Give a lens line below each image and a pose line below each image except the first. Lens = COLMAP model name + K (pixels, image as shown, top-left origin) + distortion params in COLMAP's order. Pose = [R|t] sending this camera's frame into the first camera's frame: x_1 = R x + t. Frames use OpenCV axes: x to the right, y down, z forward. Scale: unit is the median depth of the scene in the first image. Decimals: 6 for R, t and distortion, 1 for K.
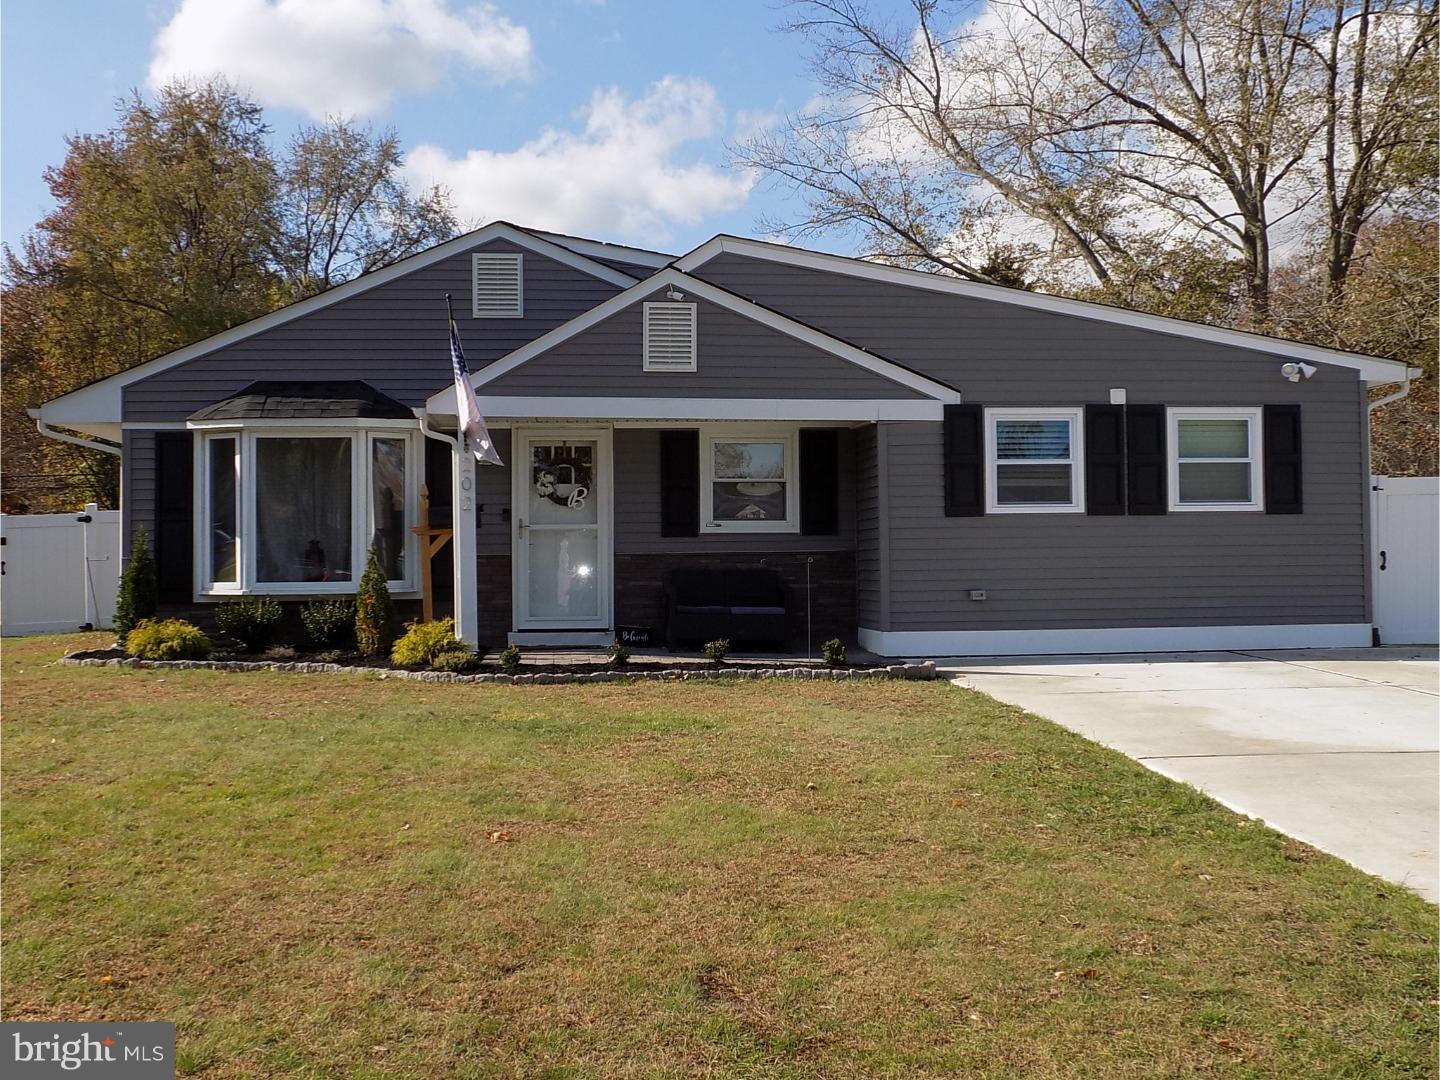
lens RADIAL K [[1422.8, 0, 719.1], [0, 1422.8, 540.0], [0, 0, 1]] dist [-0.006974, 0.000000]
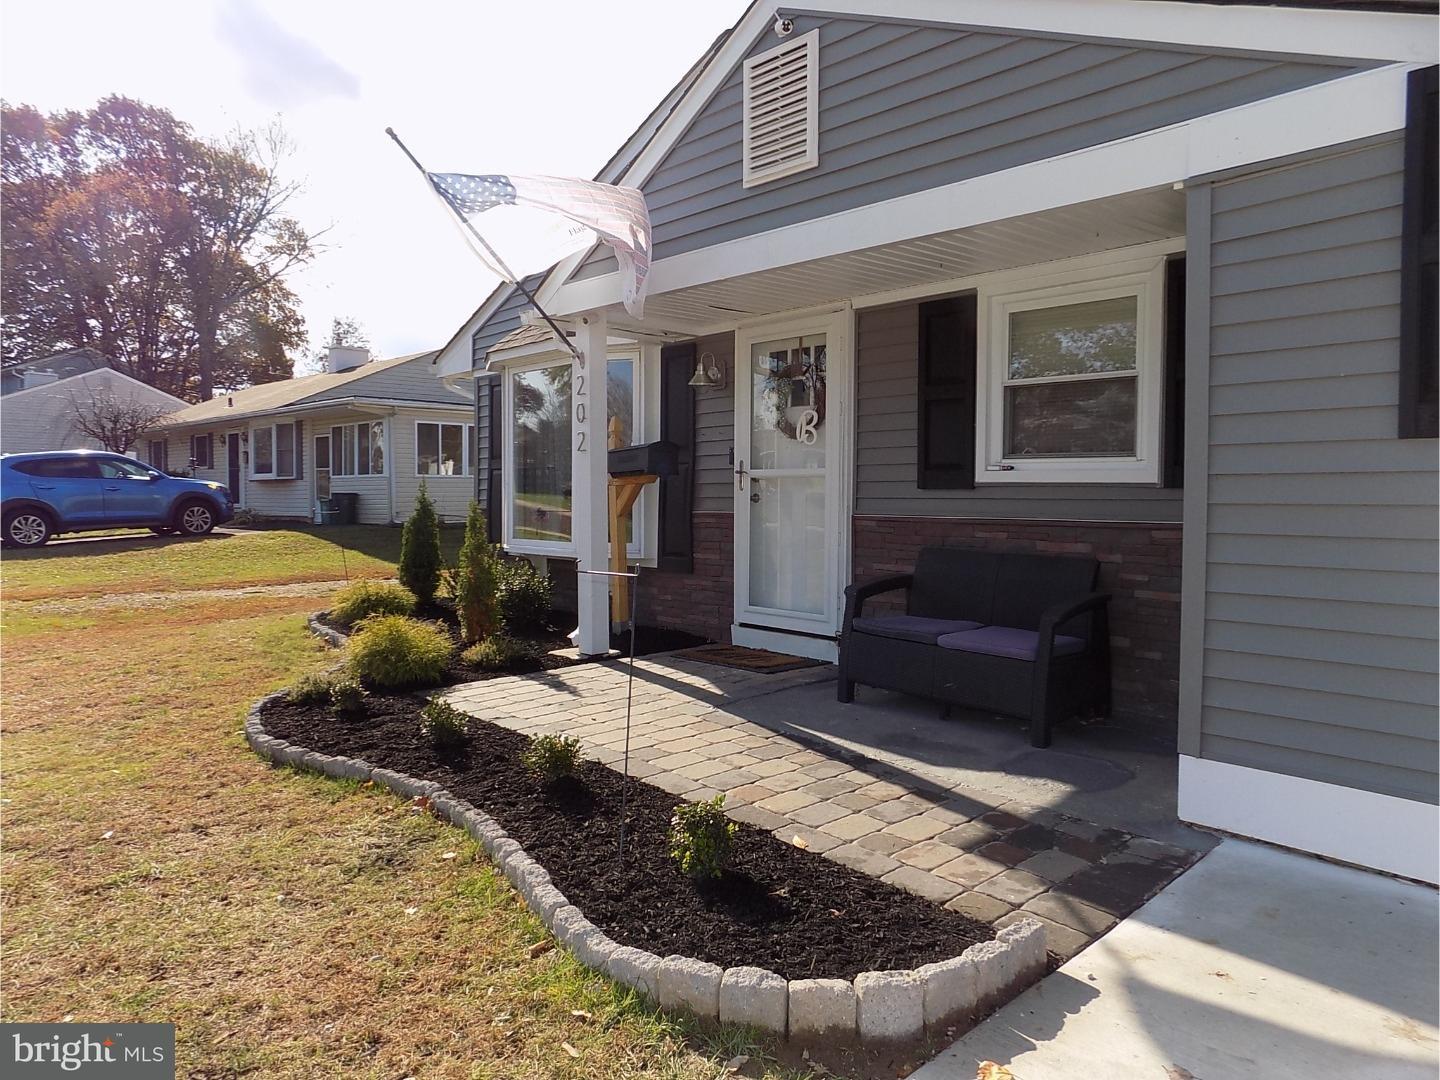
lens RADIAL K [[989.0, 0, 720.9], [0, 989.0, 532.1], [0, 0, 1]] dist [-0.024162, 0.002654]
pose [[0.553189, 0.040993, -0.832047, 0.245954], [-0.001367, 0.998832, 0.048301, -0.003752], [0.833055, -0.025582, 0.552598, 0.718027]]
